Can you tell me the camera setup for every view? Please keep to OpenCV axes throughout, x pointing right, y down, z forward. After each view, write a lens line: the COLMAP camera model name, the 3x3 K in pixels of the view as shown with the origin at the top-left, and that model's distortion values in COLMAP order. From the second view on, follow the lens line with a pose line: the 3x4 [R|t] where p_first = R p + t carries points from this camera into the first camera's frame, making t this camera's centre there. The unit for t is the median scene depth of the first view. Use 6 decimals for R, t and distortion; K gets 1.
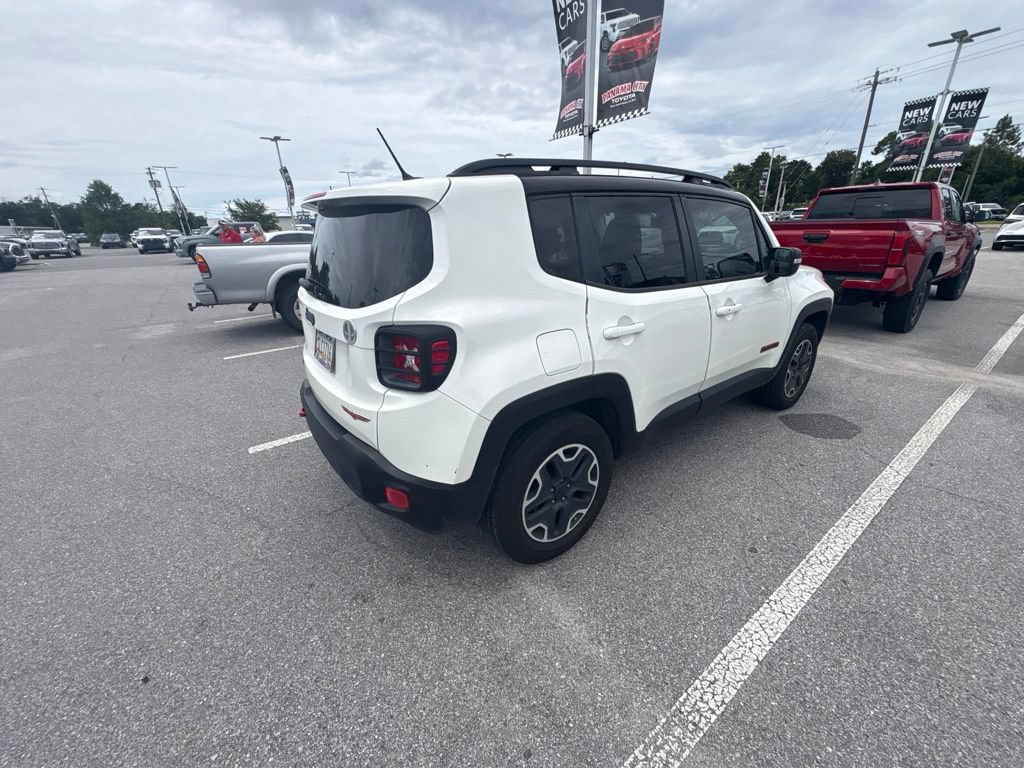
lens RADIAL K [[407.2, 0, 512.3], [0, 407.2, 382.8], [0, 0, 1]] dist [0.000417, -0.000369]
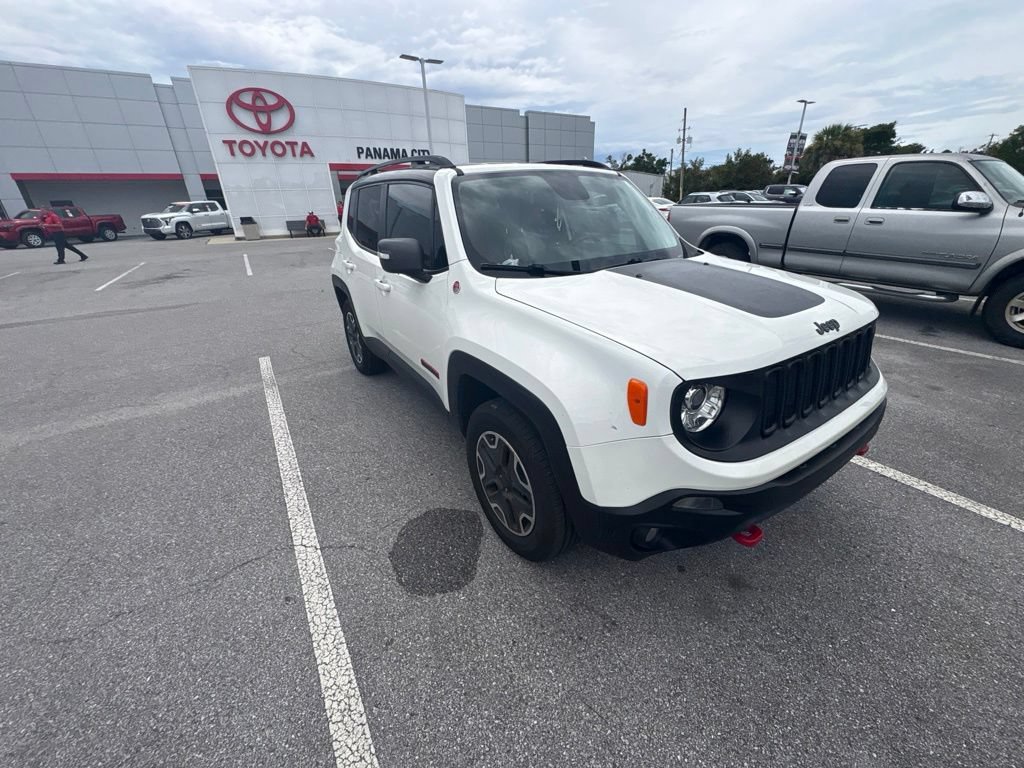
lens RADIAL K [[407.2, 0, 512.0], [0, 407.2, 384.7], [0, 0, 1]] dist [0.000417, -0.000369]
pose [[-0.063209, 0.436788, -0.897341, 1.949616], [-0.336479, 0.837167, 0.431199, -0.661859], [0.939567, 0.329192, 0.094053, 1.572918]]
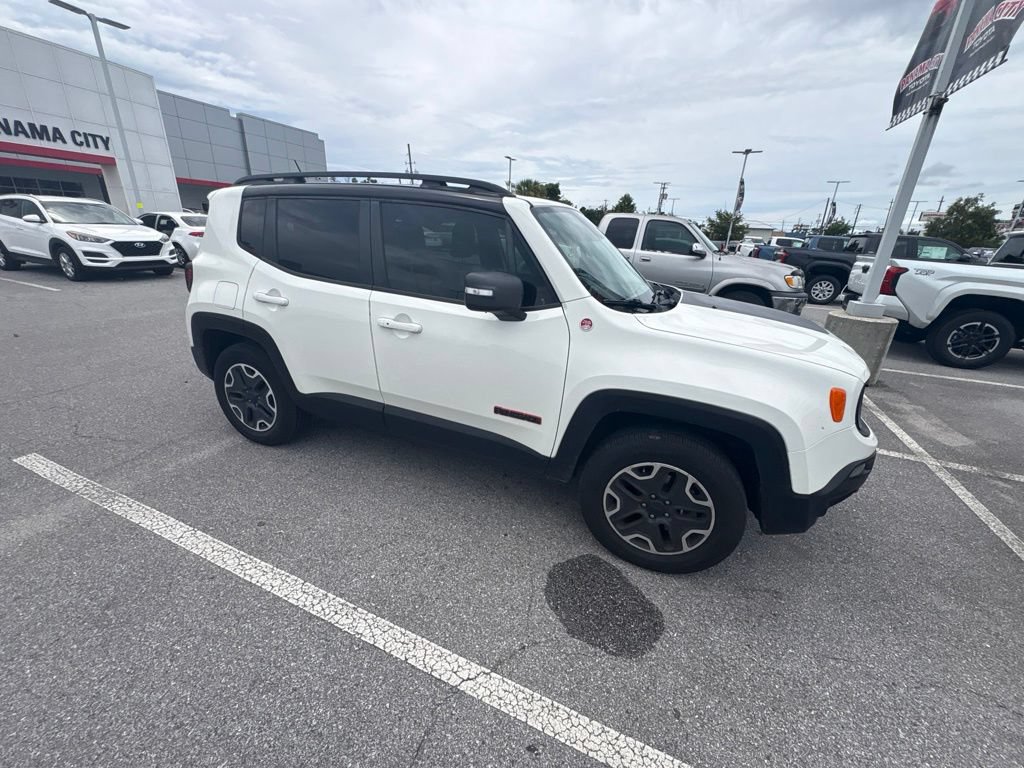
lens RADIAL K [[407.2, 0, 512.6], [0, 407.2, 383.5], [0, 0, 1]] dist [0.000417, -0.000369]
pose [[0.509889, 0.355111, -0.783524, 1.682603], [-0.373412, 0.911902, 0.170292, -0.369531], [0.774969, 0.205747, 0.597571, 0.811913]]
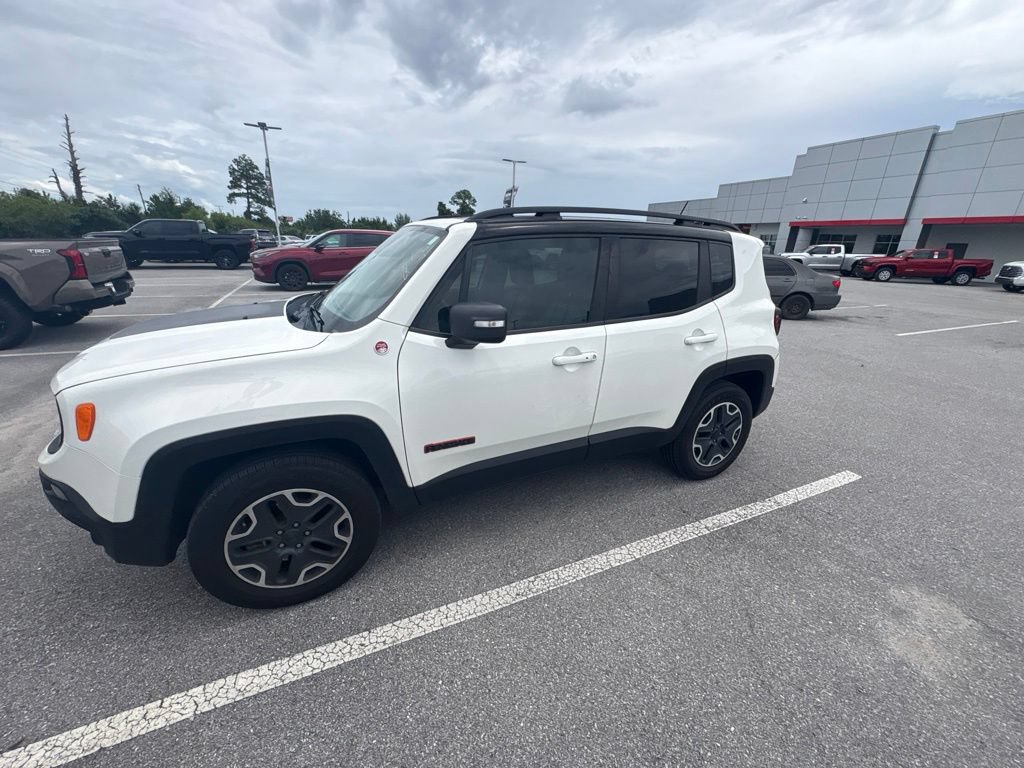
lens RADIAL K [[407.2, 0, 510.3], [0, 407.2, 384.1], [0, 0, 1]] dist [0.000417, -0.000369]
pose [[-0.979337, -0.070274, 0.189634, 0.029836], [0.069673, 0.763042, 0.642583, -1.123736], [-0.189856, 0.642517, -0.742379, 2.762580]]
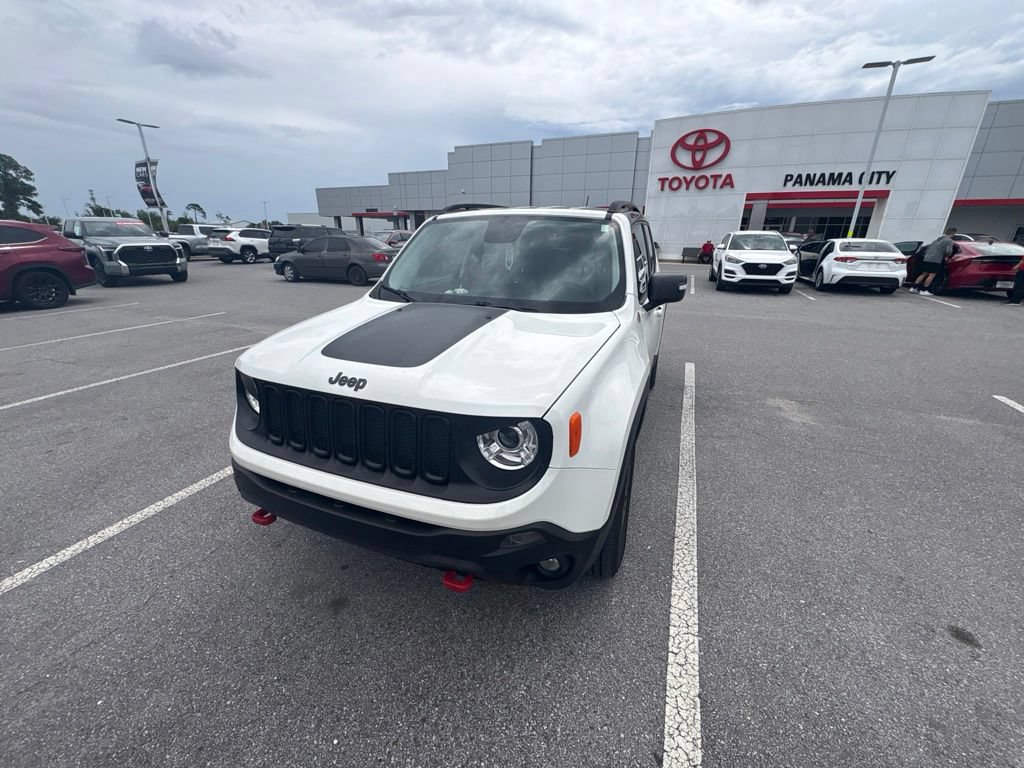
lens RADIAL K [[407.2, 0, 511.1], [0, 407.2, 385.4], [0, 0, 1]] dist [0.000417, -0.000369]
pose [[-0.854743, 0.201784, -0.478223, 1.316505], [-0.173127, 0.757747, 0.629163, -1.115715], [0.489328, 0.620566, -0.612745, 2.714706]]
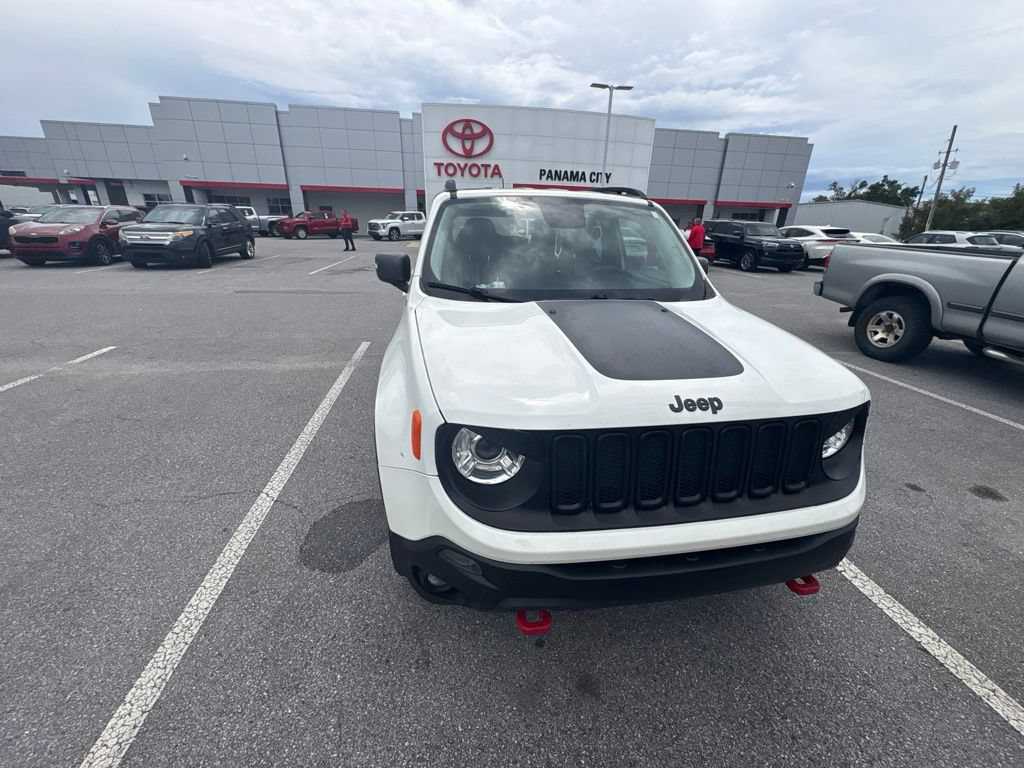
lens RADIAL K [[407.2, 0, 511.1], [0, 407.2, 385.6], [0, 0, 1]] dist [0.000417, -0.000369]
pose [[-0.462630, 0.344977, -0.816679, 1.792409], [-0.336336, 0.784025, 0.521711, -0.853481], [0.820275, 0.516038, -0.246686, 2.047362]]
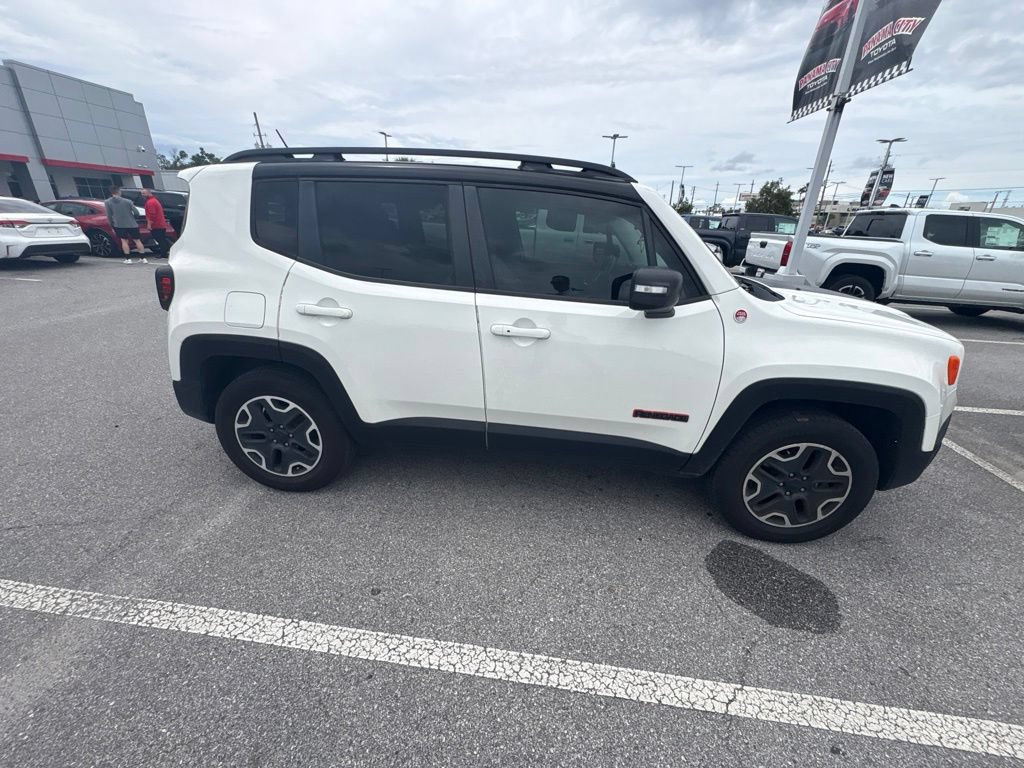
lens RADIAL K [[407.2, 0, 511.9], [0, 407.2, 383.2], [0, 0, 1]] dist [0.000417, -0.000369]
pose [[0.731641, 0.310679, -0.606778, 1.223176], [-0.304130, 0.945377, 0.117334, -0.207258], [0.610087, 0.098693, 0.786164, 0.457849]]
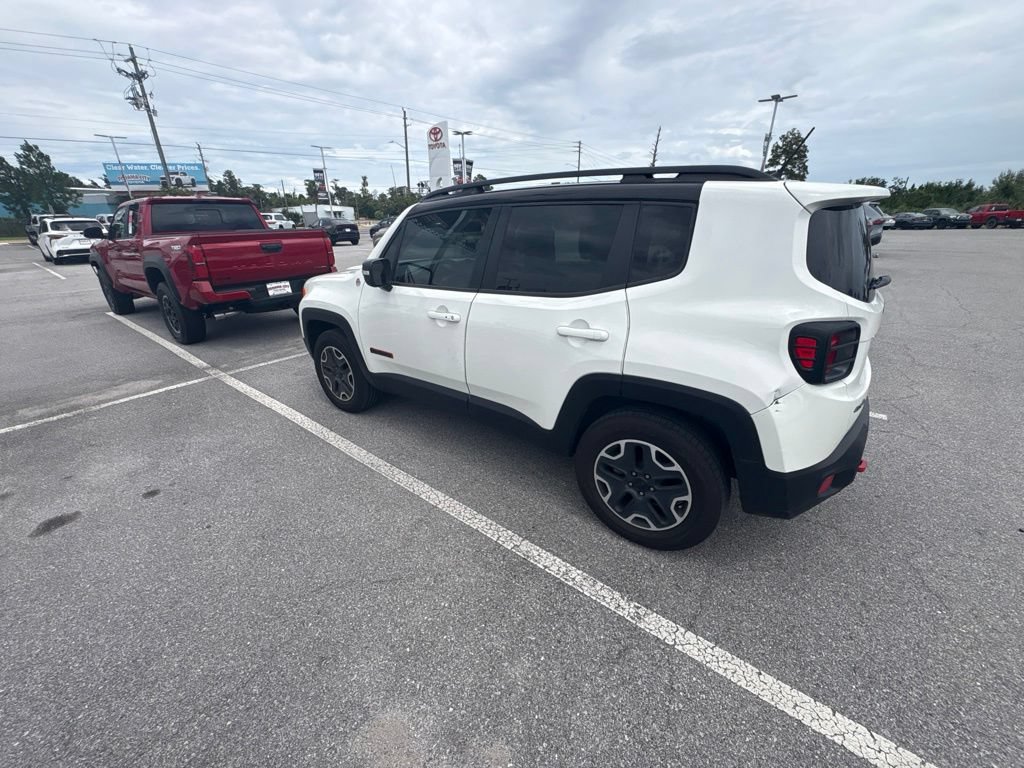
lens RADIAL K [[407.2, 0, 510.1], [0, 407.2, 385.2], [0, 0, 1]] dist [0.000417, -0.000369]
pose [[-0.266393, -0.342260, 0.901051, -1.187980], [0.373540, 0.825117, 0.423852, -0.750765], [-0.888540, 0.449490, -0.091957, 1.915586]]
